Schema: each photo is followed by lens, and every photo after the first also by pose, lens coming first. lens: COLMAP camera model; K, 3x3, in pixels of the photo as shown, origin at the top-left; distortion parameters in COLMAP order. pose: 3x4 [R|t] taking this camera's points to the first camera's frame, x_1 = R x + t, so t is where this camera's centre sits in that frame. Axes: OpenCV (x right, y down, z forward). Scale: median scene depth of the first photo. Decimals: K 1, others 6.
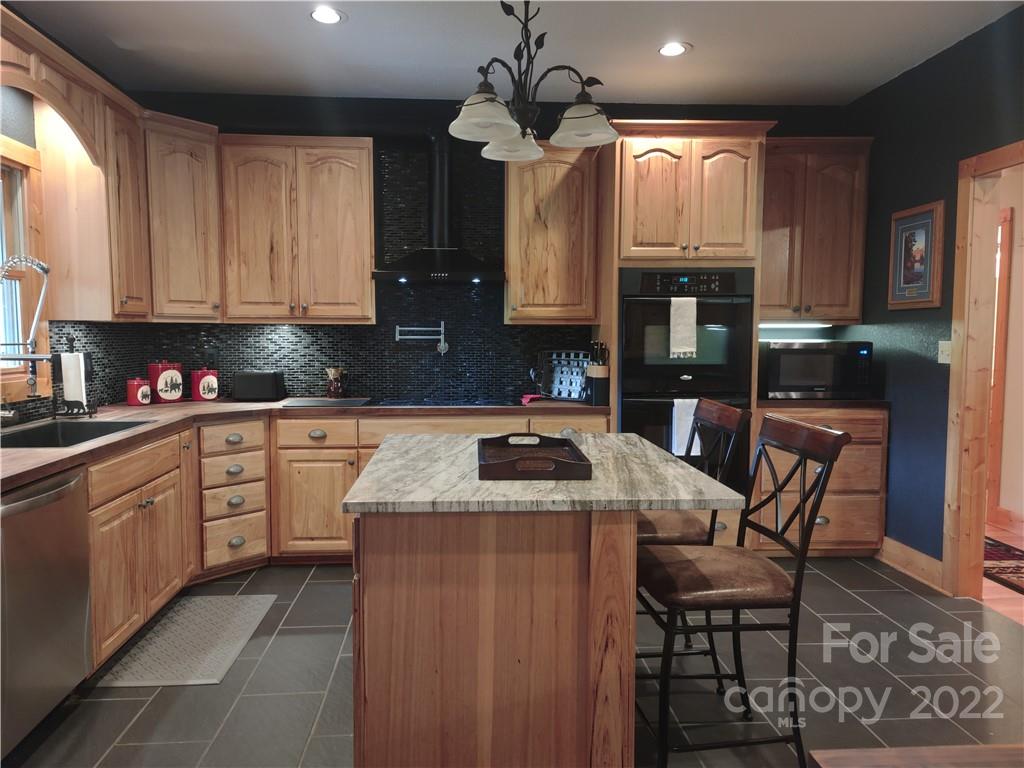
lens RADIAL K [[756.4, 0, 504.3], [0, 756.4, 387.8], [0, 0, 1]] dist [0.054733, -0.044623]
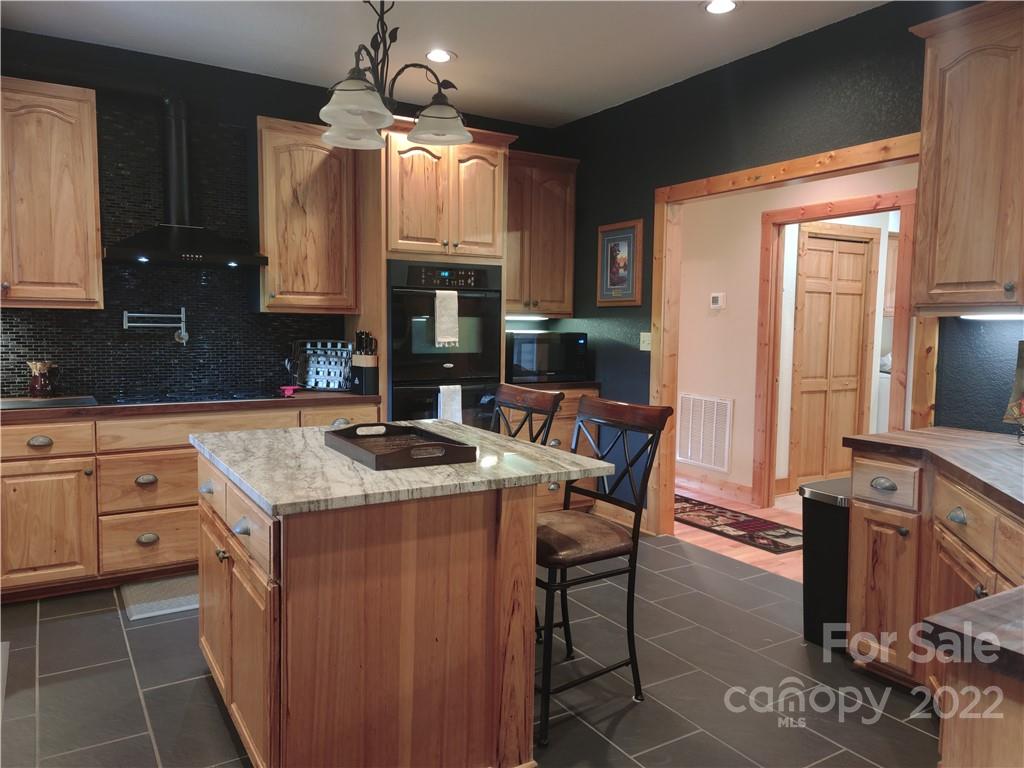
lens RADIAL K [[756.4, 0, 514.5], [0, 756.4, 384.6], [0, 0, 1]] dist [0.054733, -0.044623]
pose [[0.875036, -0.029862, 0.483135, -0.198521], [0.024694, 0.999550, 0.017057, -0.002412], [-0.483427, -0.002995, 0.875380, 0.020676]]
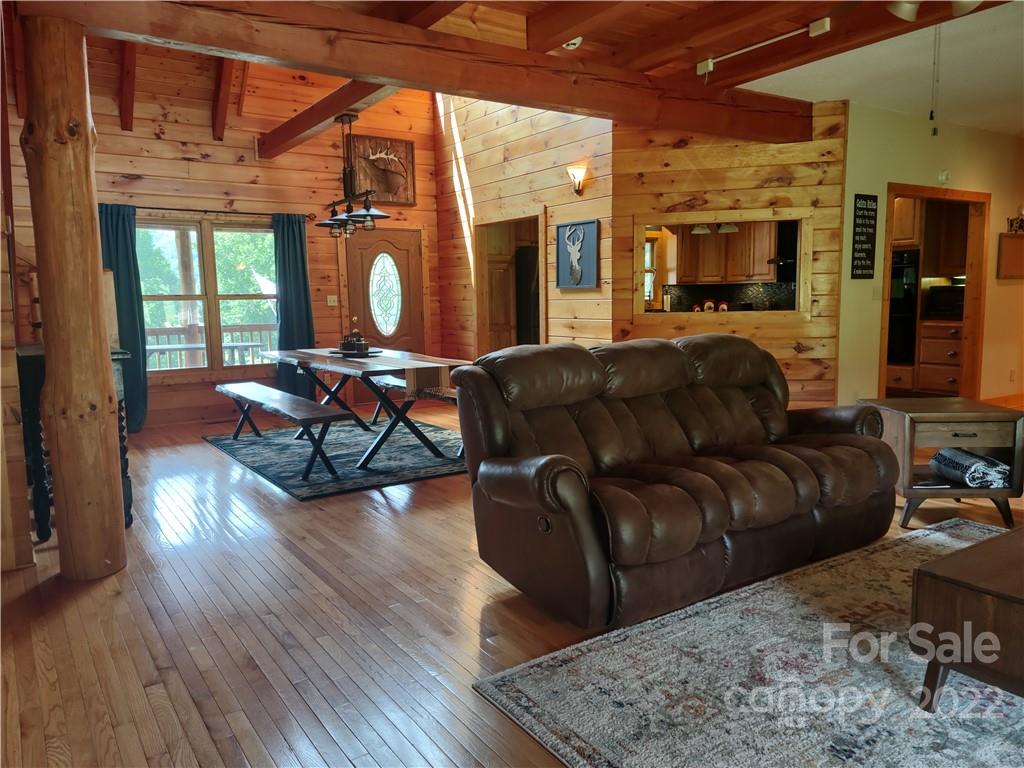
lens RADIAL K [[756.4, 0, 512.7], [0, 756.4, 382.7], [0, 0, 1]] dist [0.054733, -0.044623]
pose [[0.514984, 0.086270, -0.852847, 1.552152], [-0.050550, 0.996248, 0.070251, 0.109732], [0.855708, 0.006933, 0.517413, -1.015776]]
